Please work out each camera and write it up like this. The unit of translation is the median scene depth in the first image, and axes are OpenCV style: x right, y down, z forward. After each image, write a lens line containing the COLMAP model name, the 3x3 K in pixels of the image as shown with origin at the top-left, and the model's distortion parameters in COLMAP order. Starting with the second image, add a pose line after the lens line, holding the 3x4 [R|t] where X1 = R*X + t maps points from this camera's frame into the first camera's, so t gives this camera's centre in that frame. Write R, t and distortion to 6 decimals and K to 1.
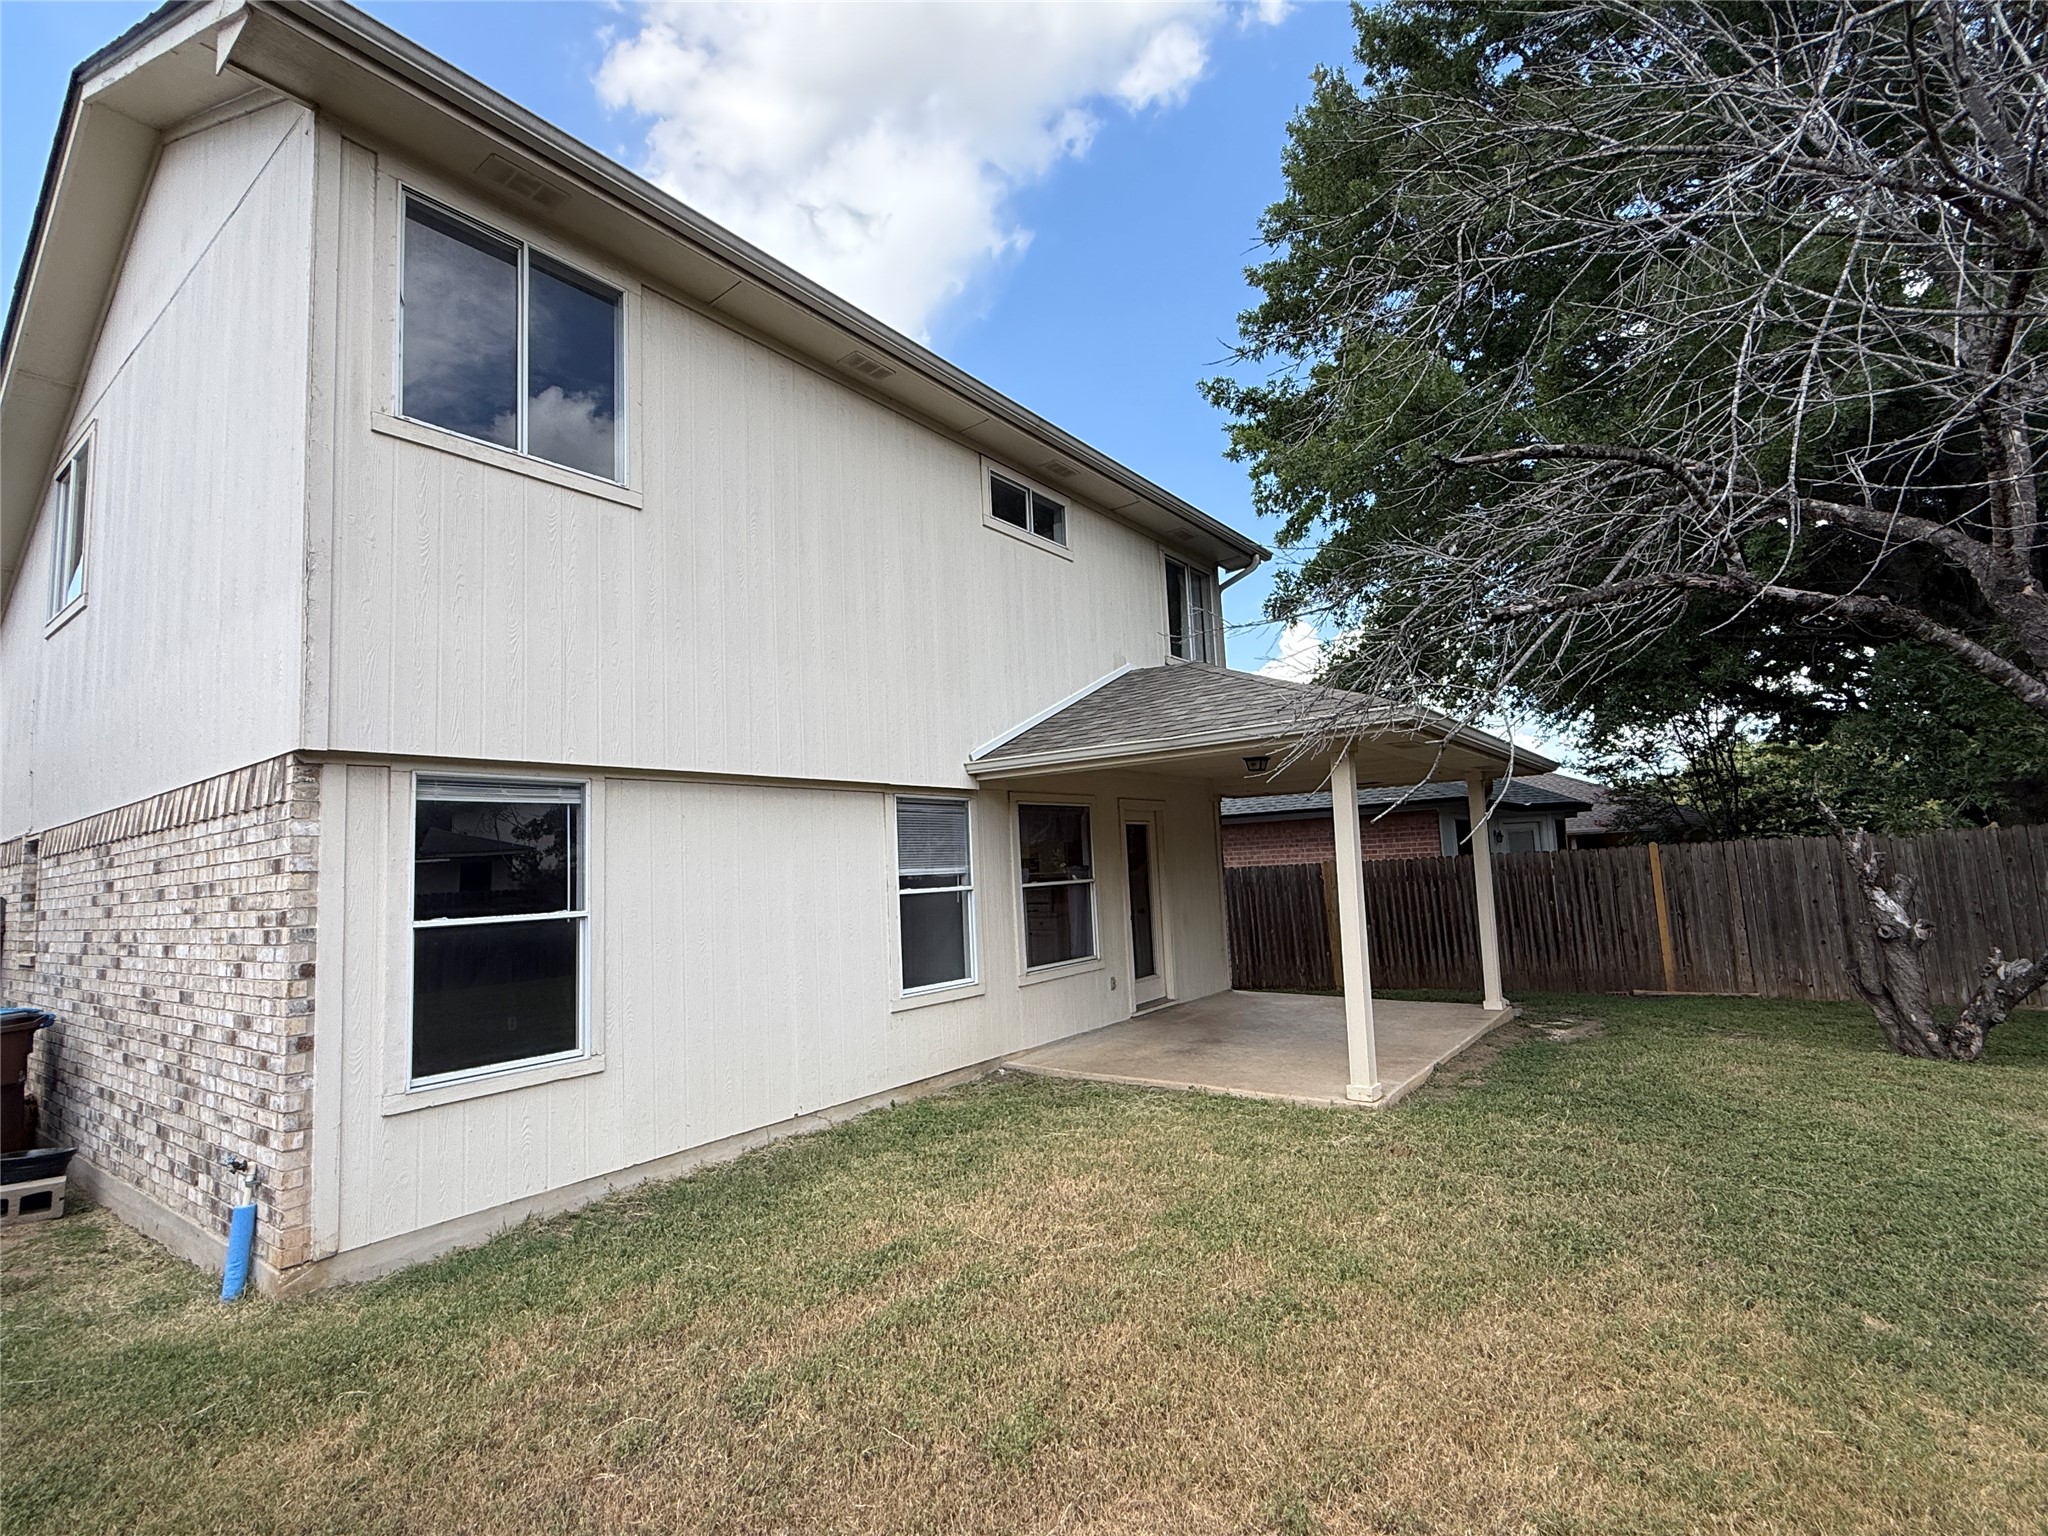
lens RADIAL K [[984.9, 0, 1016.7], [0, 984.9, 766.7], [0, 0, 1]] dist [-0.005192, -0.000514]
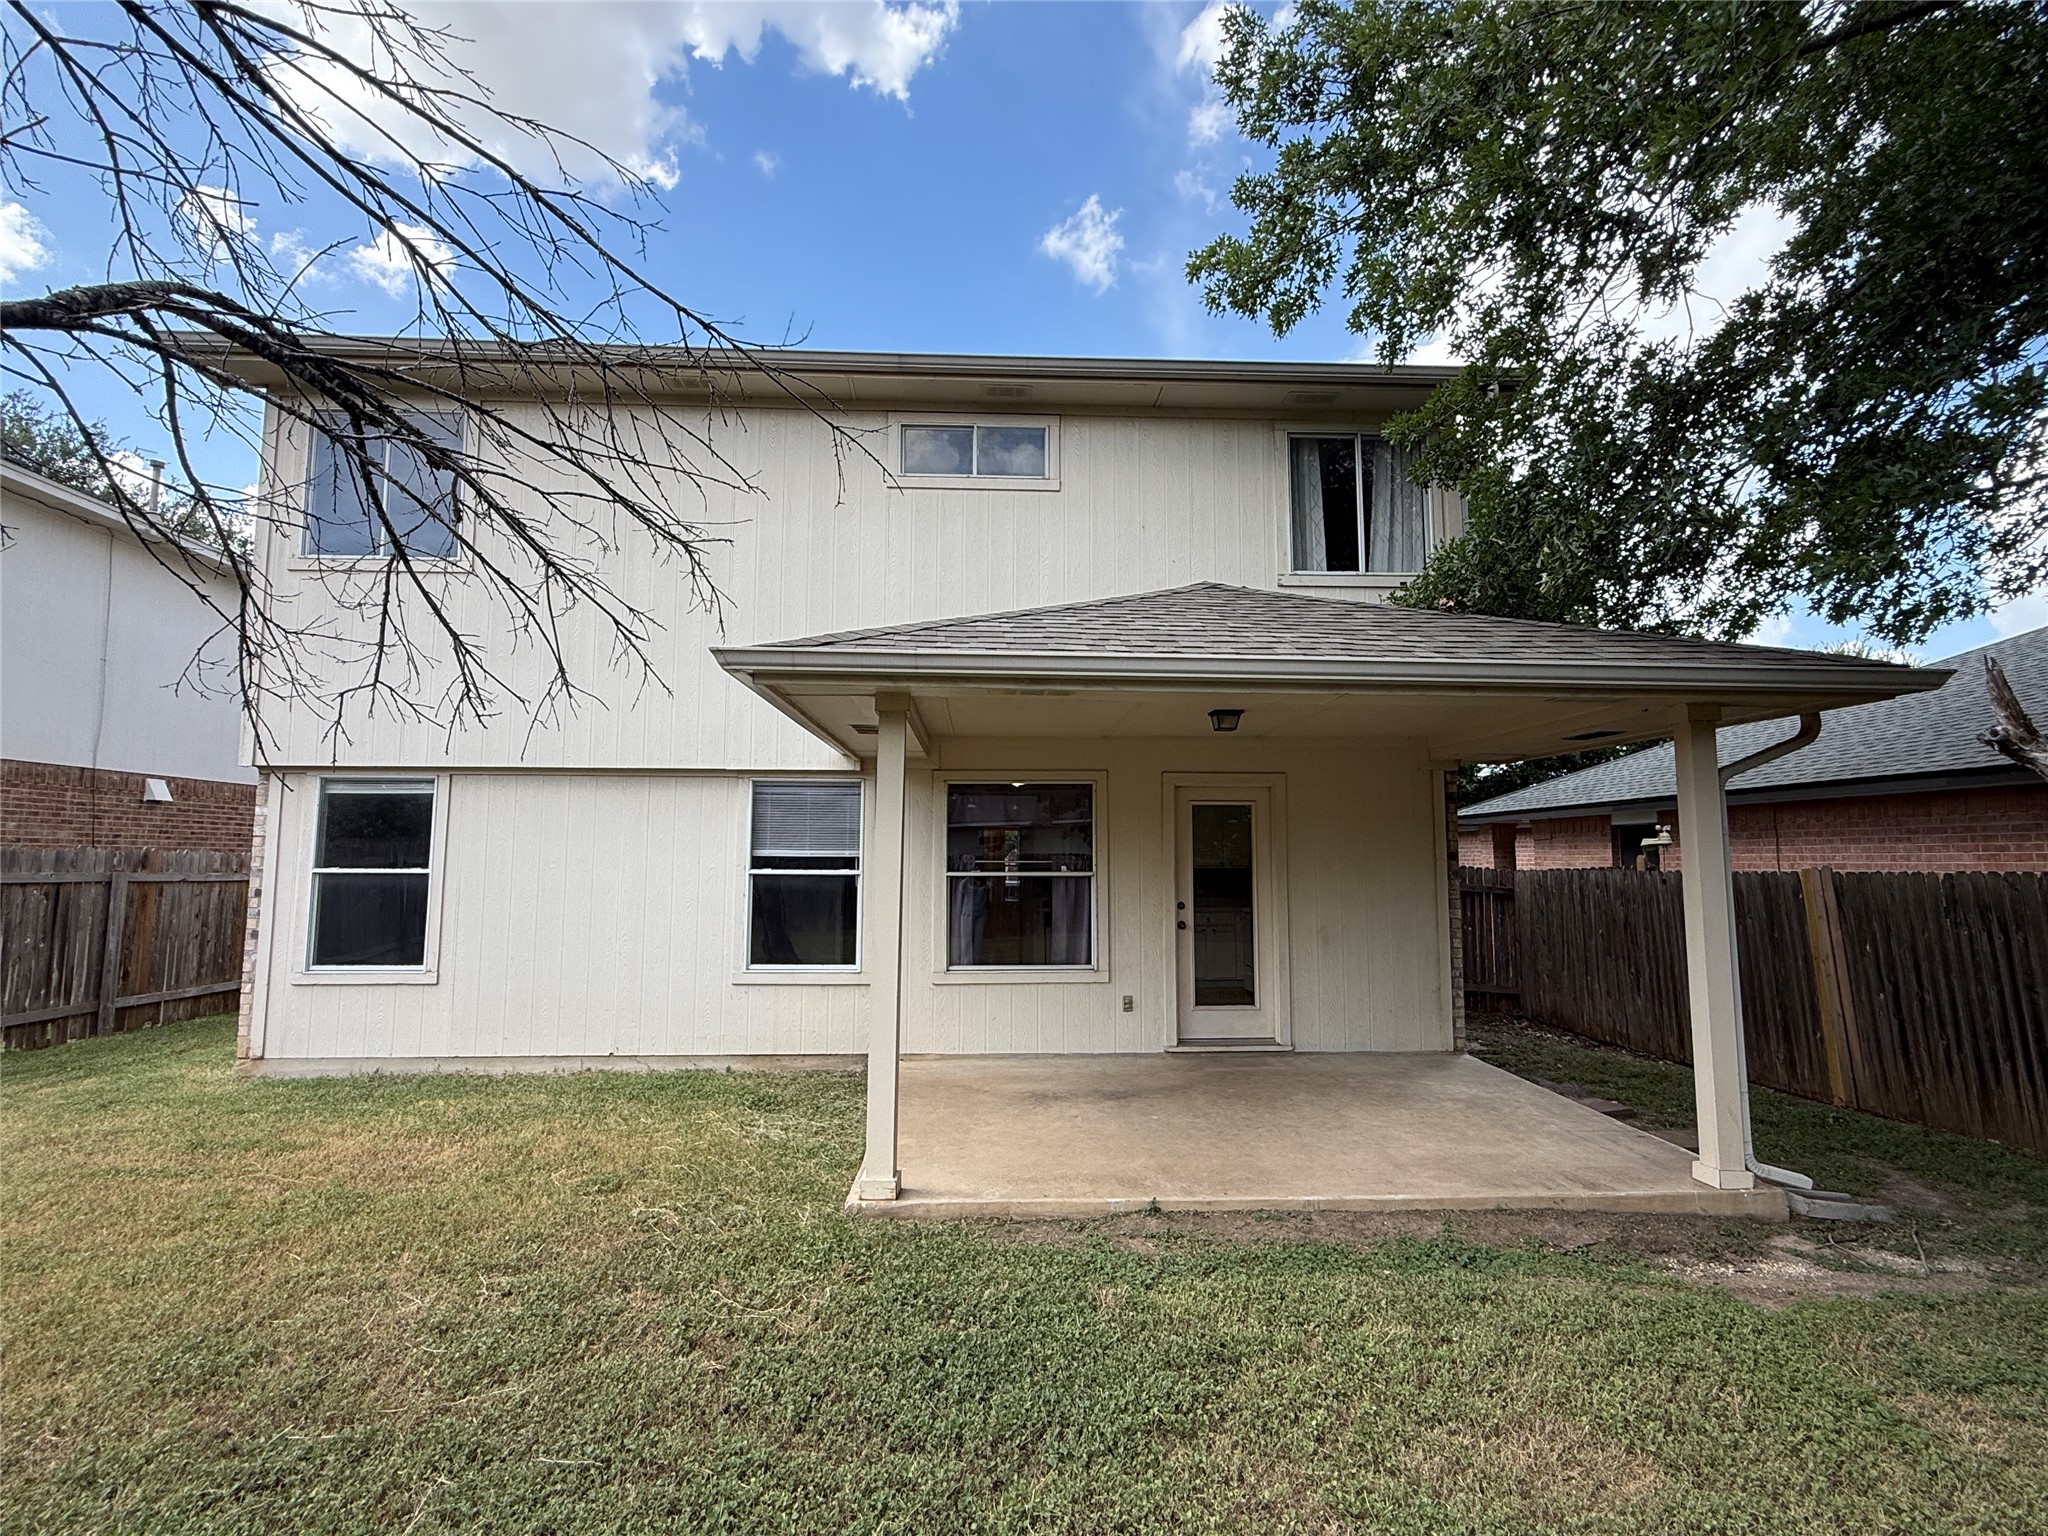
lens RADIAL K [[984.9, 0, 1024.5], [0, 984.9, 761.1], [0, 0, 1]] dist [-0.005192, -0.000514]
pose [[0.630776, -0.022843, -0.775629, 0.777537], [0.048622, 0.998766, 0.010127, 0.011898], [0.774440, -0.044101, 0.631108, 0.503512]]
